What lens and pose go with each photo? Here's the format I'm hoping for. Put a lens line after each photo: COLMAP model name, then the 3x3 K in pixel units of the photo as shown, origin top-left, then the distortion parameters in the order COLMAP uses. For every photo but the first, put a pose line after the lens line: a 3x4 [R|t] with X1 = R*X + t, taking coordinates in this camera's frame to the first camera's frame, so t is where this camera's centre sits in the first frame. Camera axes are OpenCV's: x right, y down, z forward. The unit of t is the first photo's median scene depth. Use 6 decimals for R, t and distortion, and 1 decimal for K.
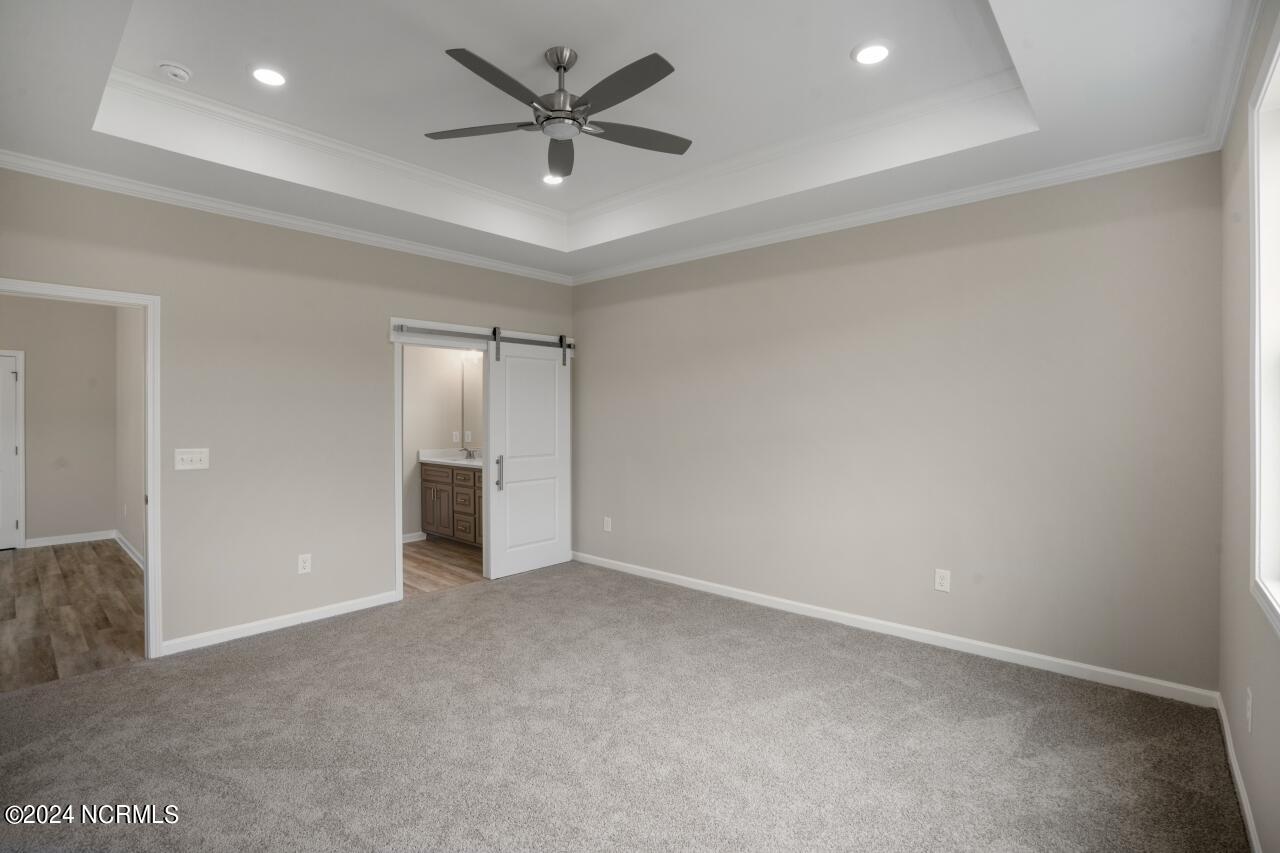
lens RADIAL K [[580.1, 0, 642.5], [0, 580.1, 424.6], [0, 0, 1]] dist [-0.031058, 0.003341]
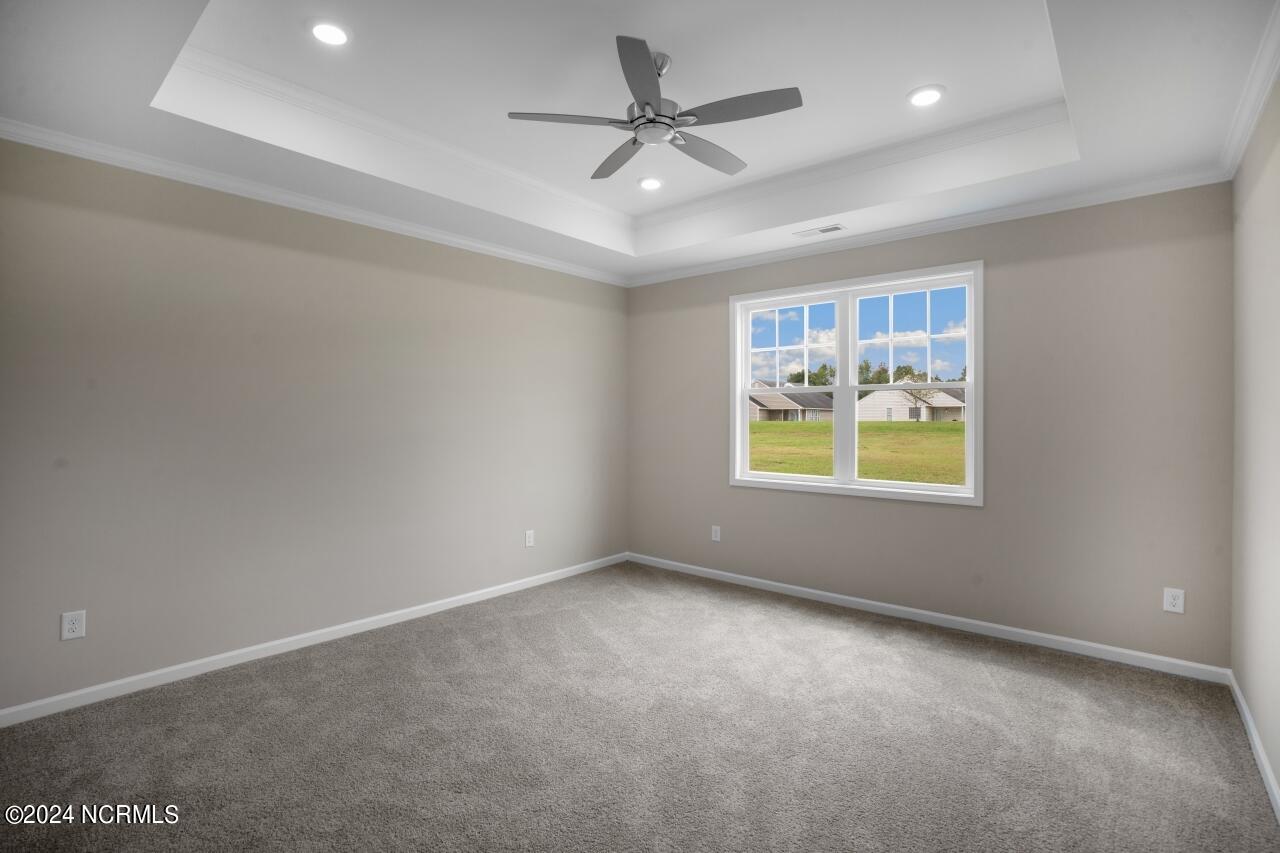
lens RADIAL K [[580.1, 0, 637.8], [0, 580.1, 423.9], [0, 0, 1]] dist [-0.031058, 0.003341]
pose [[-0.005834, -0.009537, 0.999938, -1.048624], [0.006980, 0.999930, 0.009578, -0.010706], [-0.999959, 0.007035, -0.005767, 0.938719]]
